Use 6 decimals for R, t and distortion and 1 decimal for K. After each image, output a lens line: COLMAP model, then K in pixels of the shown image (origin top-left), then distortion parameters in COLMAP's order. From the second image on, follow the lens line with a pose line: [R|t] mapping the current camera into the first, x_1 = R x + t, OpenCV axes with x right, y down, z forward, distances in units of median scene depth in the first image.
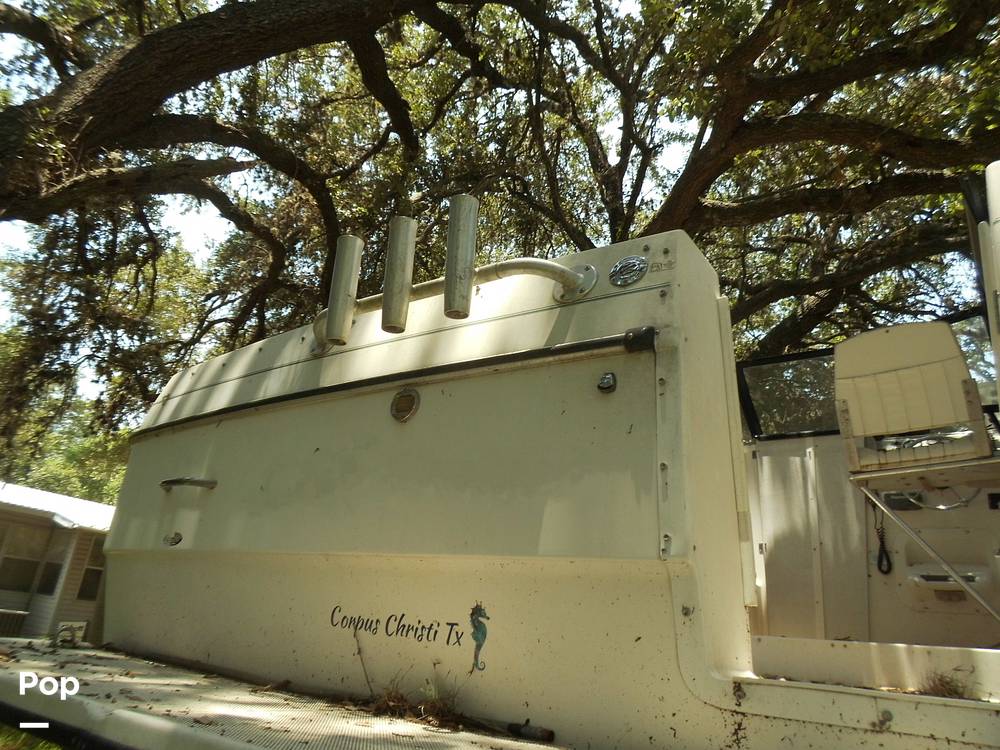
lens RADIAL K [[695.4, 0, 497.8], [0, 695.4, 379.3], [0, 0, 1]] dist [-0.007751, 0.000587]
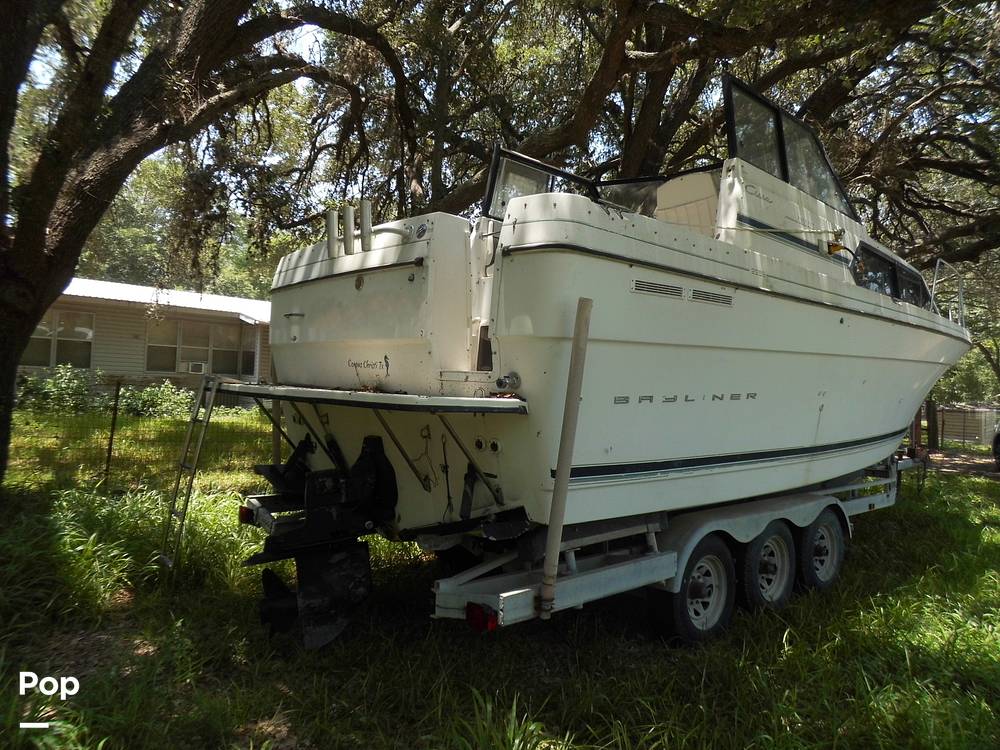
lens RADIAL K [[695.4, 0, 497.8], [0, 695.4, 379.3], [0, 0, 1]] dist [-0.007751, 0.000587]
pose [[0.975649, -0.058979, -0.211260, 0.677305], [0.125310, 0.940388, 0.316177, -0.286749], [0.180018, -0.334951, 0.924879, -1.063367]]
